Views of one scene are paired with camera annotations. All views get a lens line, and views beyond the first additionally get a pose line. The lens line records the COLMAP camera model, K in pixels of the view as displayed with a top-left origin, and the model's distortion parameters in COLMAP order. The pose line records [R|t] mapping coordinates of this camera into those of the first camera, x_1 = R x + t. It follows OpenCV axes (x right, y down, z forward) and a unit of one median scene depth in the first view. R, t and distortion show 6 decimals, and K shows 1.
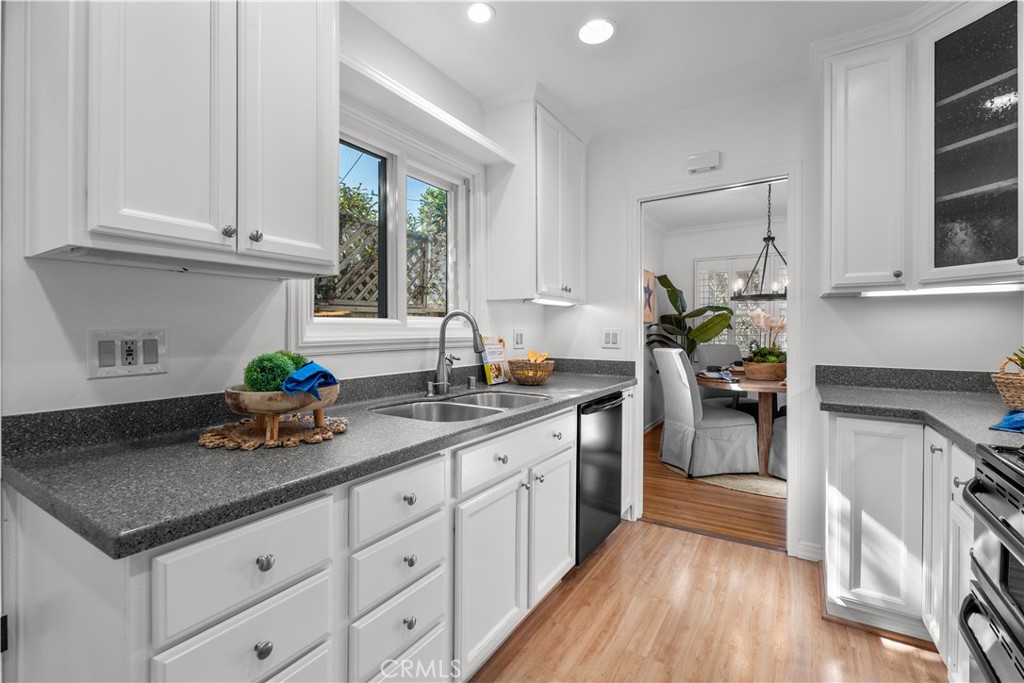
lens RADIAL K [[457.0, 0, 508.5], [0, 457.0, 324.9], [0, 0, 1]] dist [0.000299, -0.000451]
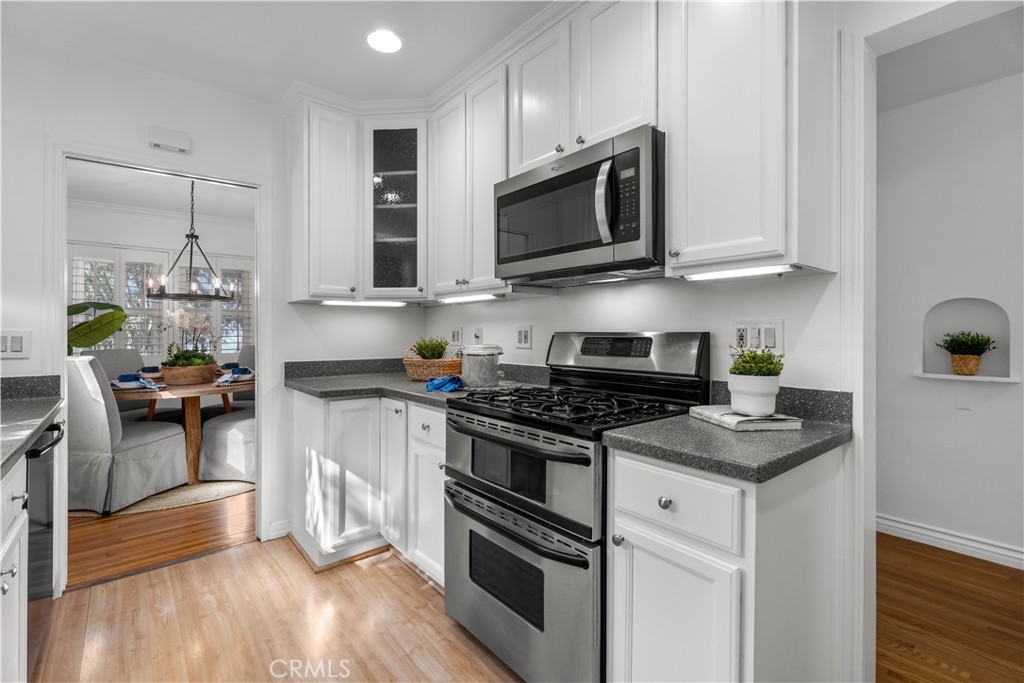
lens RADIAL K [[457.0, 0, 508.5], [0, 457.0, 324.9], [0, 0, 1]] dist [0.000299, -0.000451]
pose [[0.298394, 0.011803, 0.954370, -0.182845], [-0.007739, 0.999921, -0.009946, 0.001986], [-0.954412, -0.004418, 0.298461, 0.100080]]
